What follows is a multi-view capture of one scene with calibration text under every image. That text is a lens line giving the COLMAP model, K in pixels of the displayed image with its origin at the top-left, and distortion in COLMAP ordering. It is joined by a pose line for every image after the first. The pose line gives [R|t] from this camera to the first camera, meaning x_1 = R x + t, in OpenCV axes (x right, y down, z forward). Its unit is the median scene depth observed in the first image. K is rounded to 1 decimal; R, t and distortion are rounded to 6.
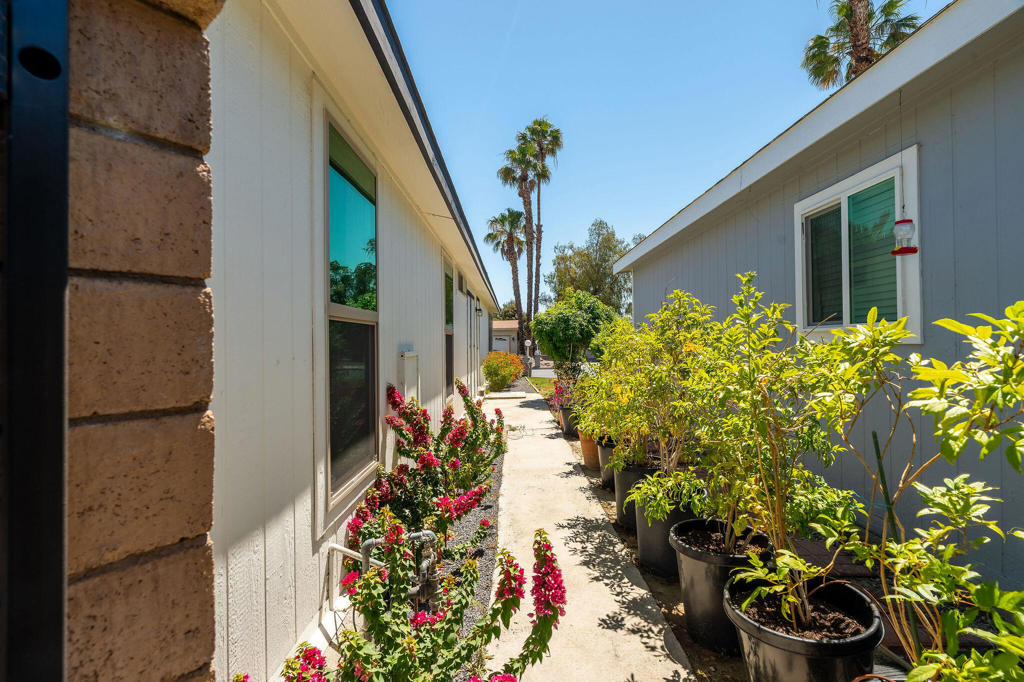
lens RADIAL K [[460.2, 0, 512.0], [0, 460.2, 341.0], [0, 0, 1]] dist [-0.002345, 0.000024]
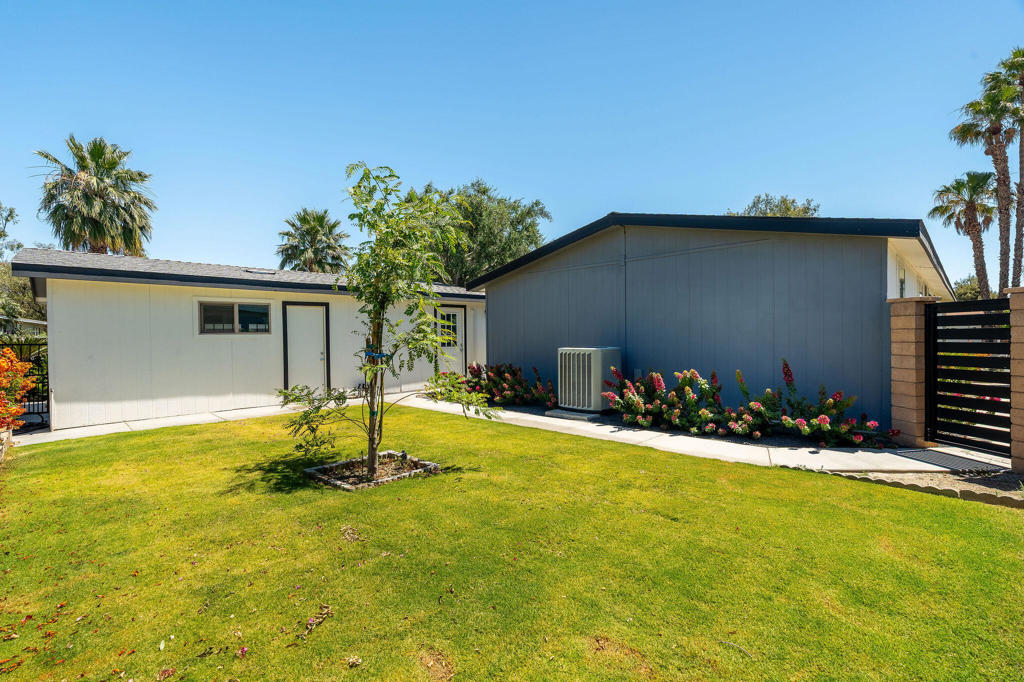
lens RADIAL K [[460.2, 0, 512.0], [0, 460.2, 341.0], [0, 0, 1]] dist [-0.002345, 0.000024]
pose [[0.710834, 0.006494, -0.703330, -0.007997], [0.007751, 0.999824, 0.017065, -0.002040], [0.703317, -0.017582, 0.710659, -0.182647]]
